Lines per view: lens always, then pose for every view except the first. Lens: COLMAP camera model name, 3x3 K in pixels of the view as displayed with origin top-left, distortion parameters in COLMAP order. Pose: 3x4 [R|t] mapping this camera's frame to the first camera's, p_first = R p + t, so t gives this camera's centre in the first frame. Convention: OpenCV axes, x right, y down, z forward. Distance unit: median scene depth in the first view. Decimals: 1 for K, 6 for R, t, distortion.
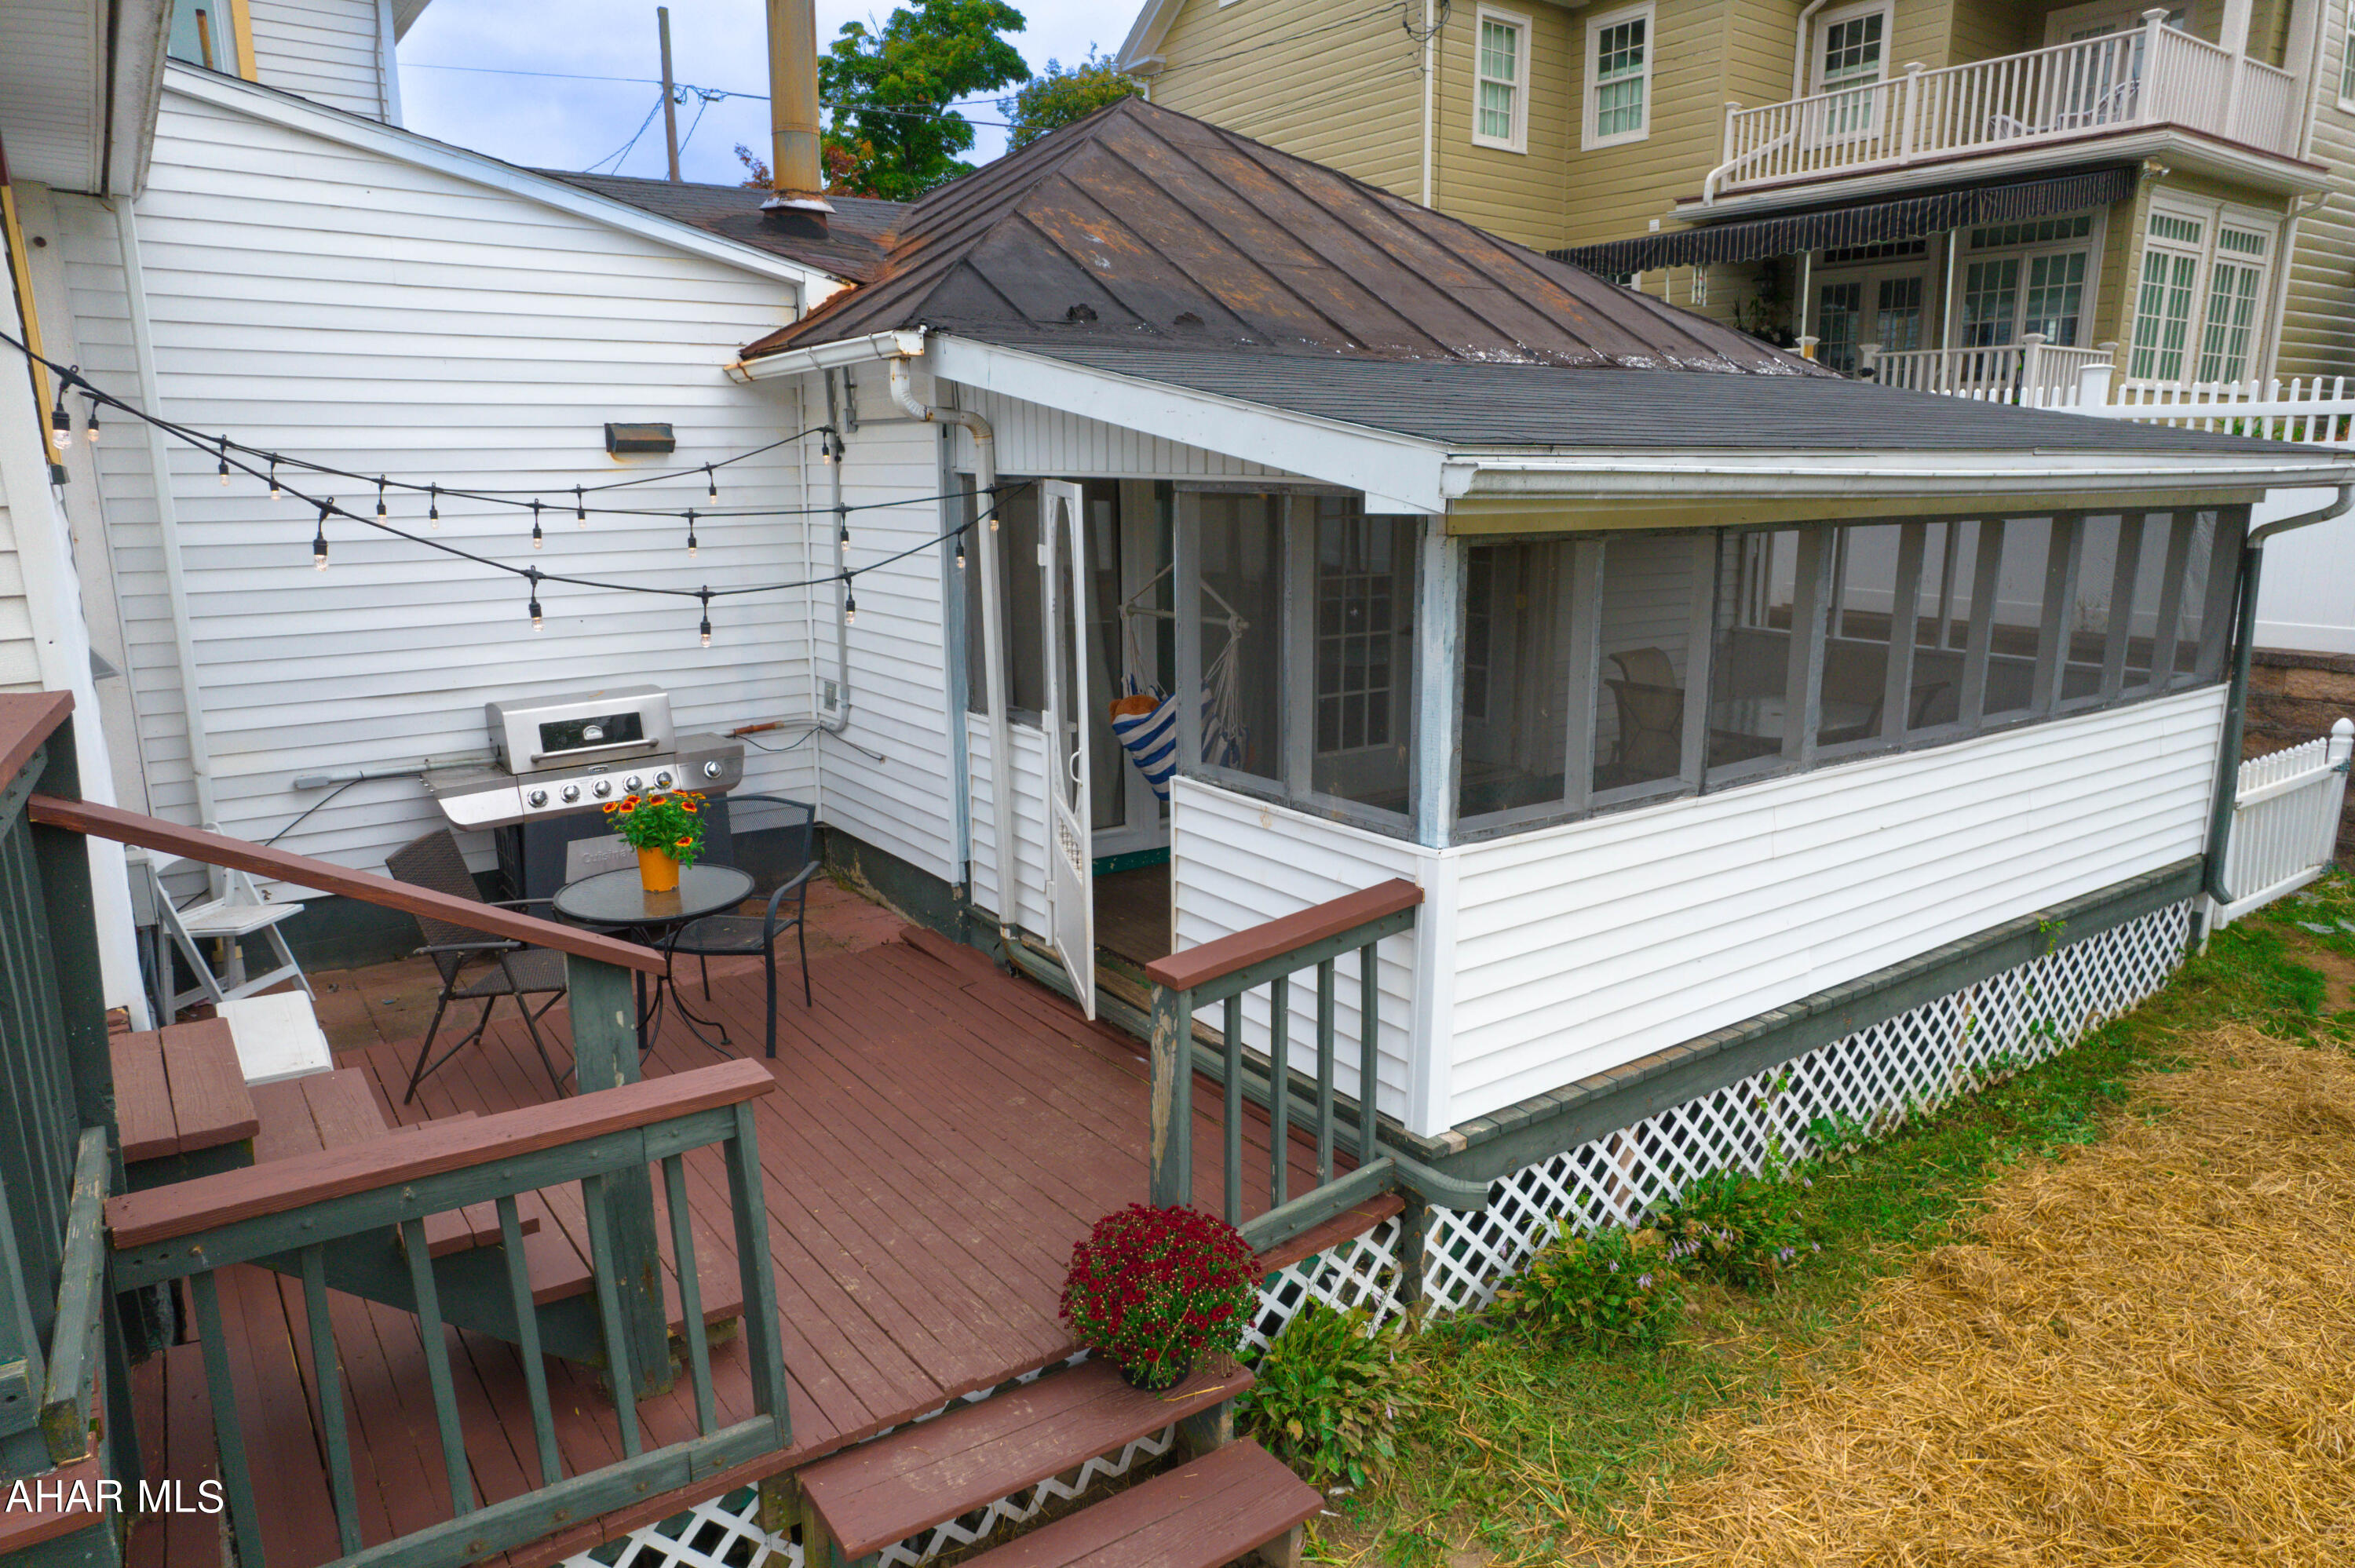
lens RADIAL K [[1505.8, 0, 1181.4], [0, 1505.8, 792.5], [0, 0, 1]] dist [-0.073203, 0.066497]
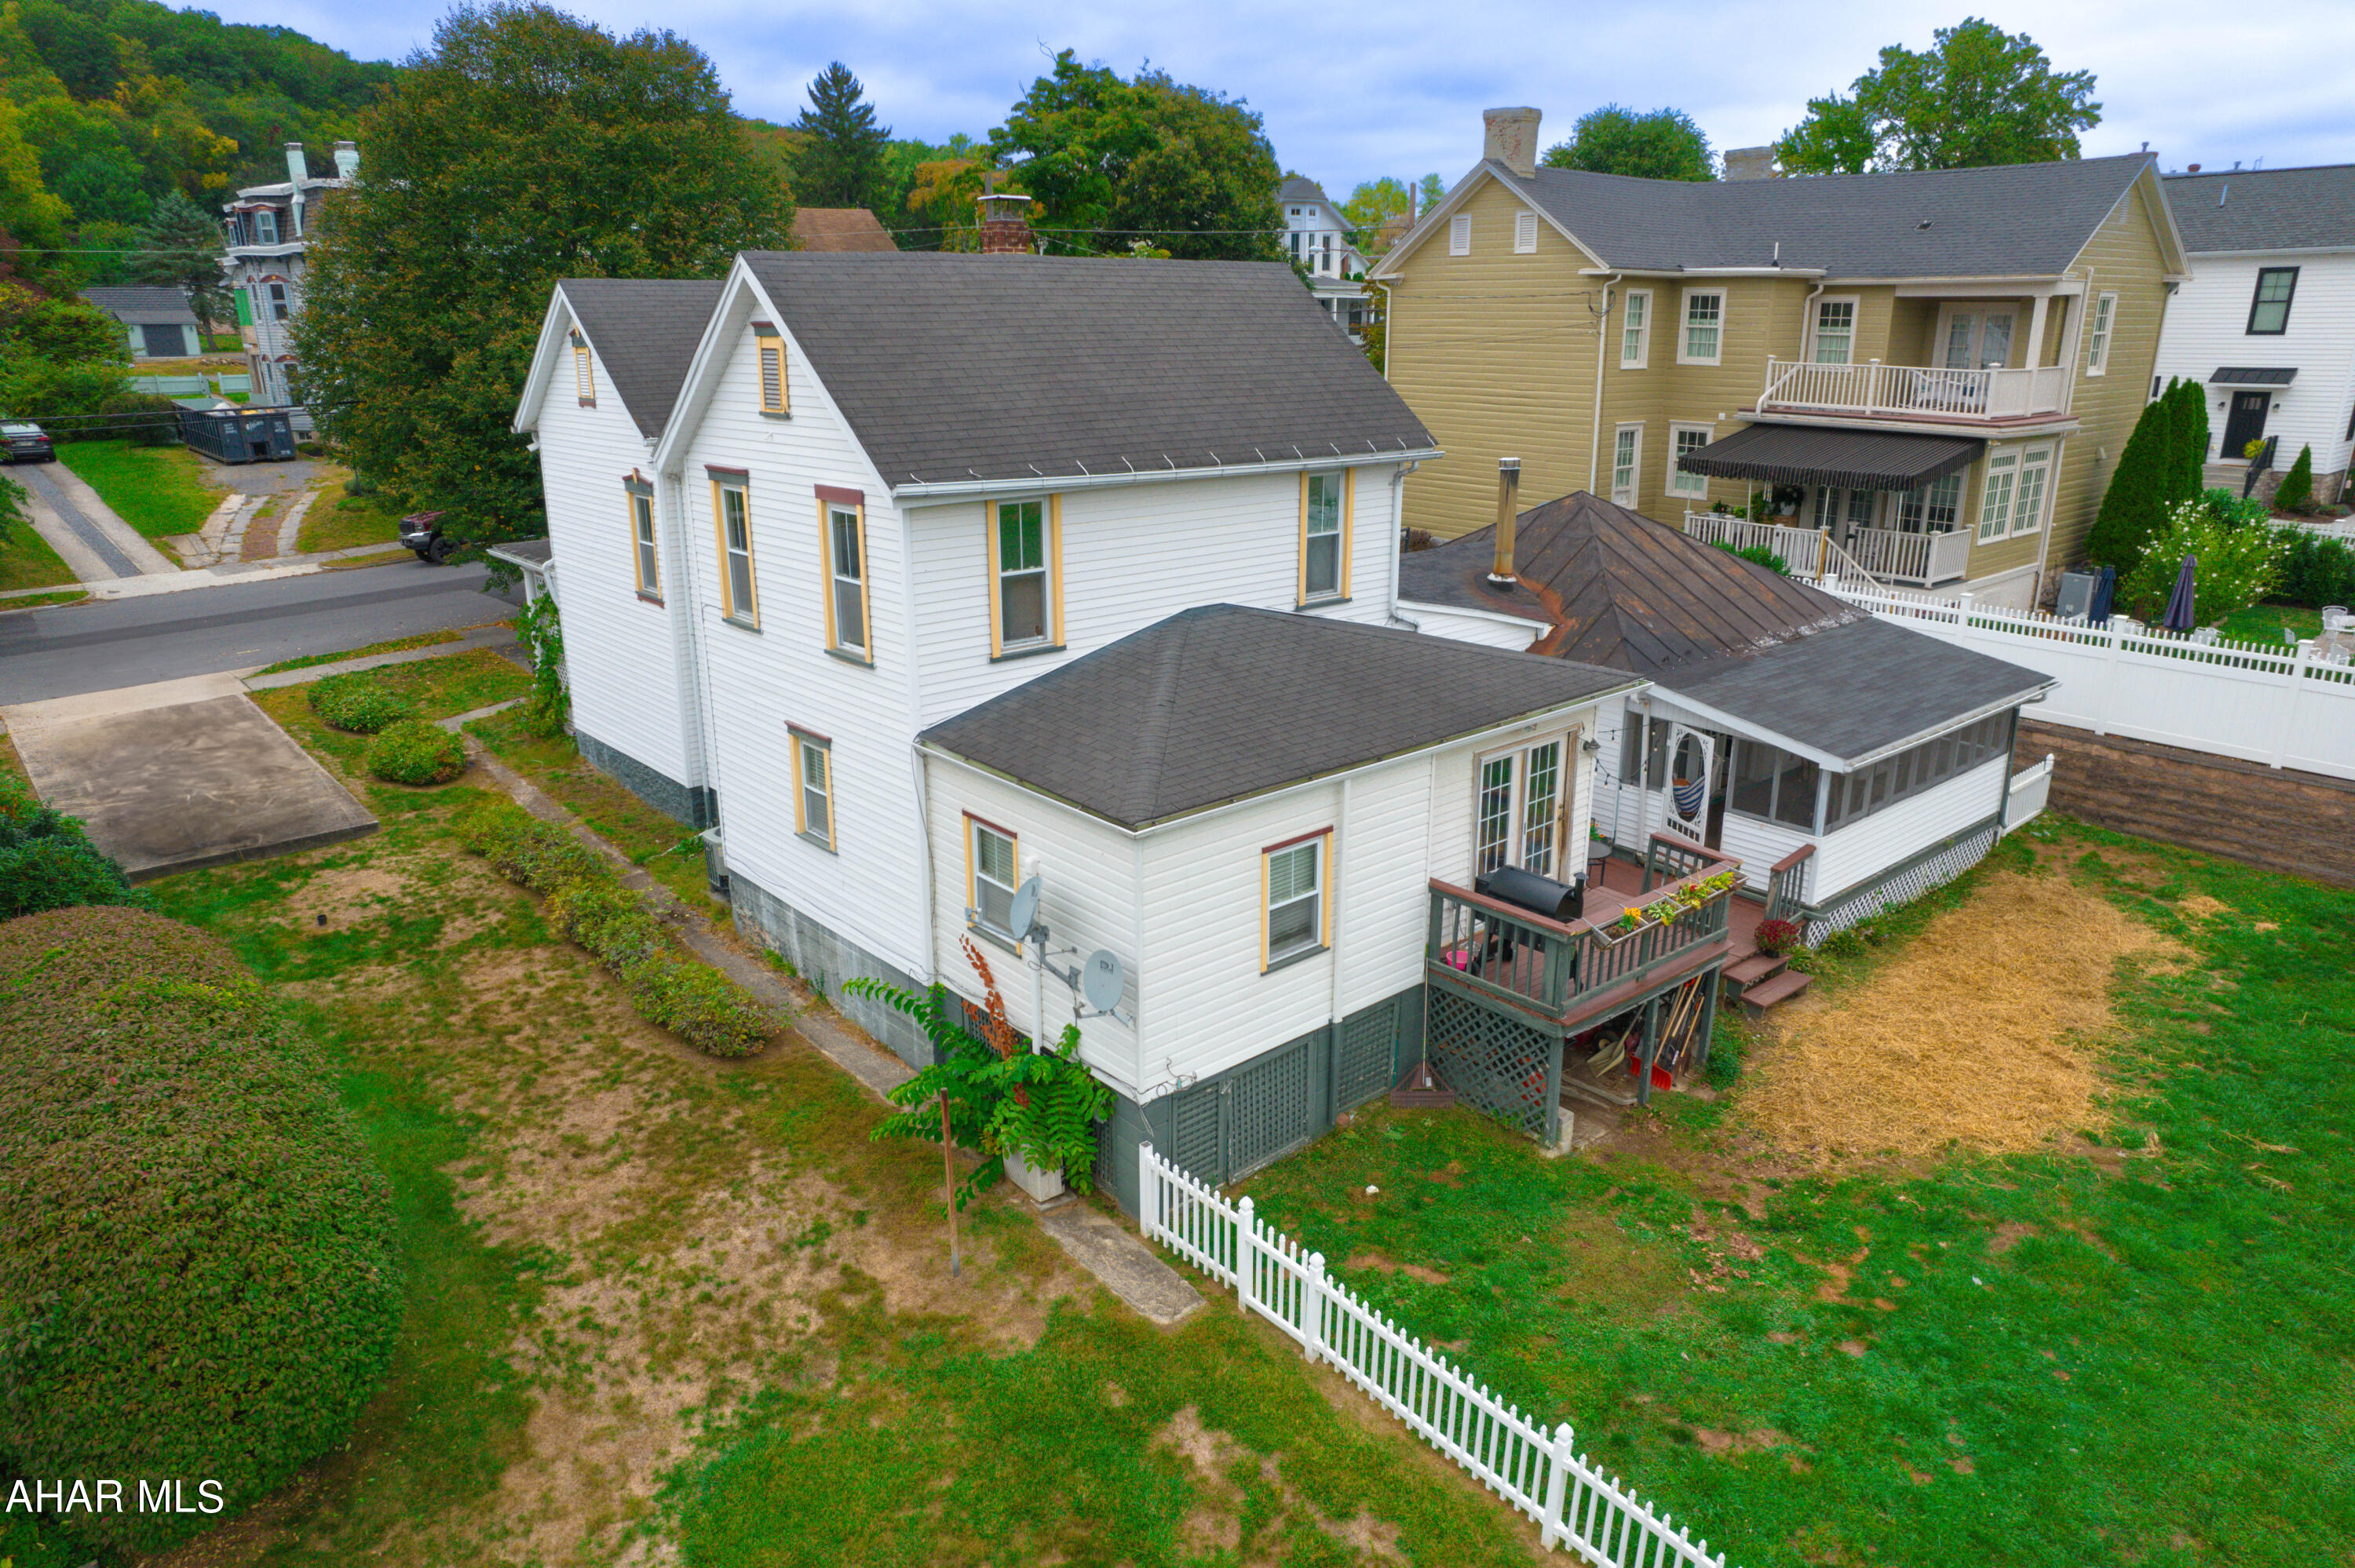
lens RADIAL K [[1505.8, 0, 1183.5], [0, 1505.8, 790.9], [0, 0, 1]] dist [-0.073203, 0.066497]
pose [[0.996255, -0.026312, 0.082359, -1.290663], [0.018656, 0.995548, 0.092396, -0.338647], [-0.084423, -0.090514, 0.992310, -1.980131]]
